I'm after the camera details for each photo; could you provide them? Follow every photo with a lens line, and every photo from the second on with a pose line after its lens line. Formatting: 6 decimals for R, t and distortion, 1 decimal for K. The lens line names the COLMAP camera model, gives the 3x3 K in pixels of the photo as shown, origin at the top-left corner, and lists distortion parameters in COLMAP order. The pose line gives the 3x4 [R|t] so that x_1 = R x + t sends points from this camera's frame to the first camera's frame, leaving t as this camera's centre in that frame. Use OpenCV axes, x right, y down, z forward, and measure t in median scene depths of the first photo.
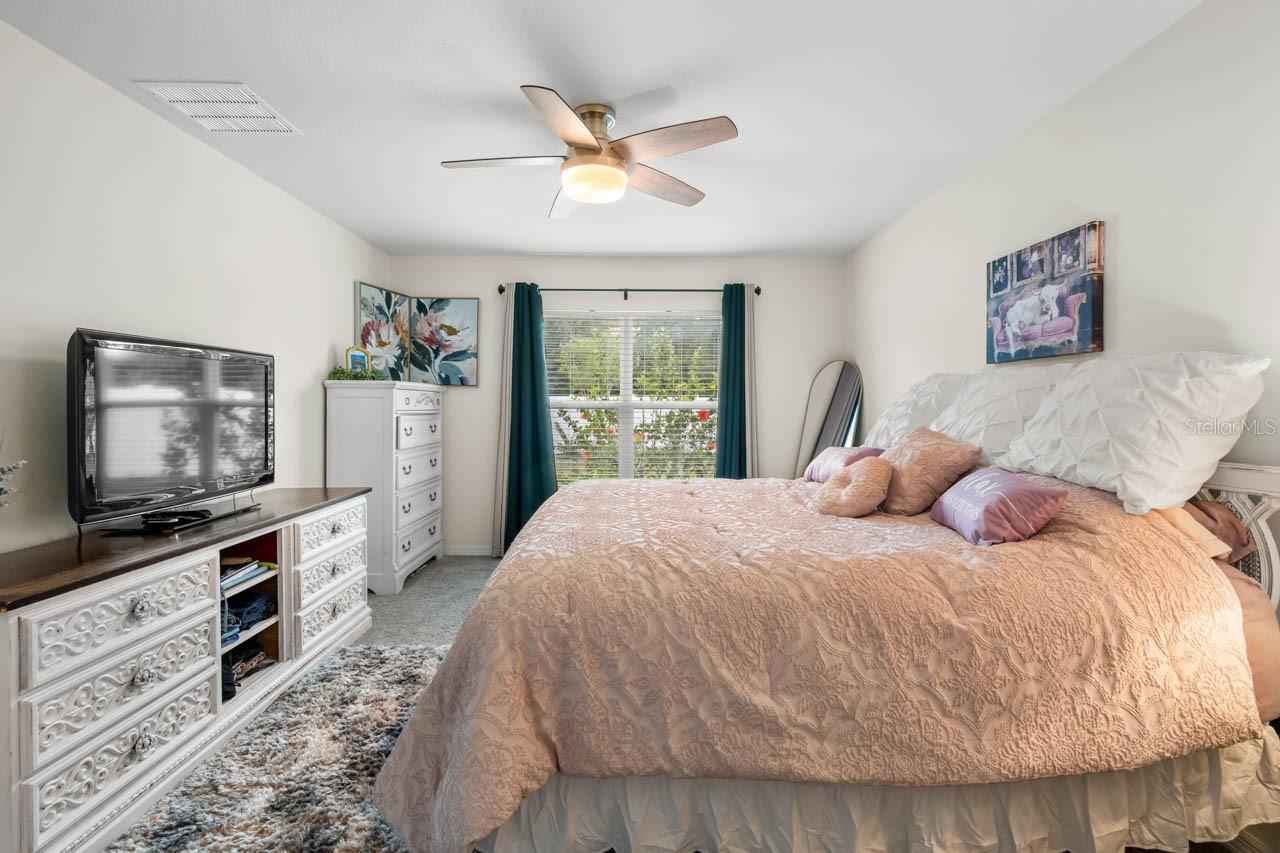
lens RADIAL K [[575.3, 0, 637.3], [0, 575.3, 417.1], [0, 0, 1]] dist [0.007560, -0.005246]
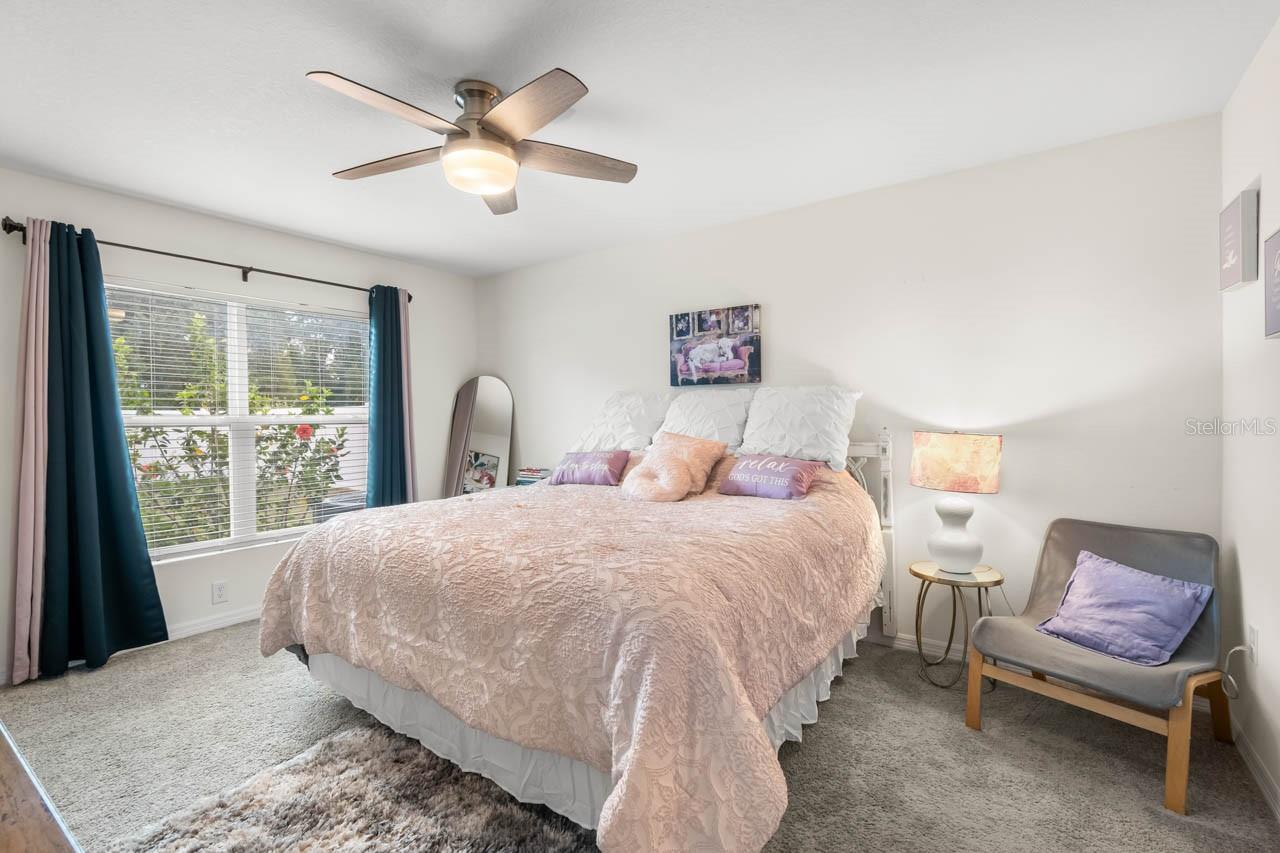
lens RADIAL K [[570.8, 0, 637.9], [0, 570.8, 423.6], [0, 0, 1]] dist [-0.000361, -0.000100]
pose [[0.586102, -0.016130, 0.810077, -0.637166], [0.025899, 0.999664, 0.001167, -0.004794], [-0.809823, 0.020296, 0.586323, 0.272978]]
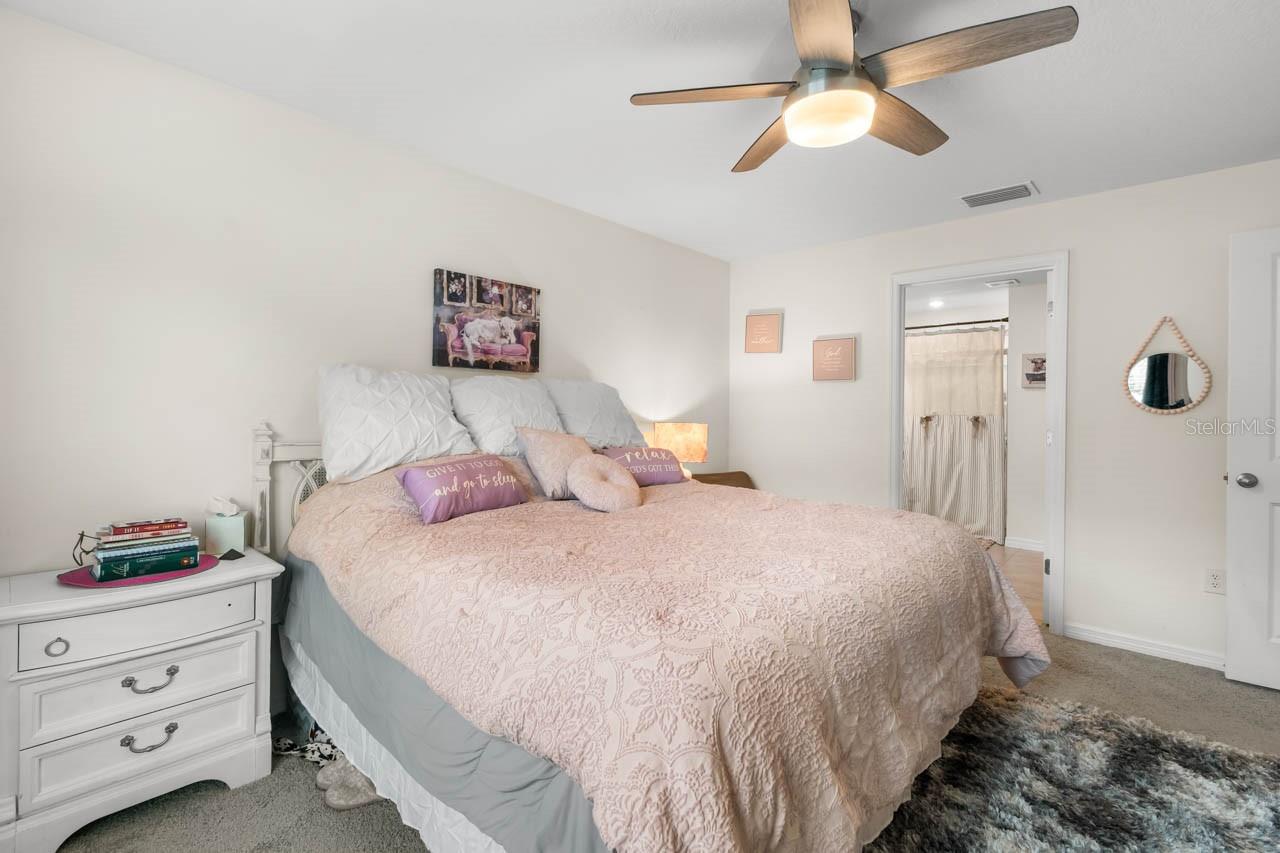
lens RADIAL K [[570.8, 0, 637.9], [0, 570.8, 423.6], [0, 0, 1]] dist [-0.000361, -0.000100]
pose [[-0.737845, -0.026160, 0.674463, -0.391892], [0.002816, 0.999121, 0.041834, -0.033389], [-0.674964, 0.032766, -0.737123, 1.676941]]
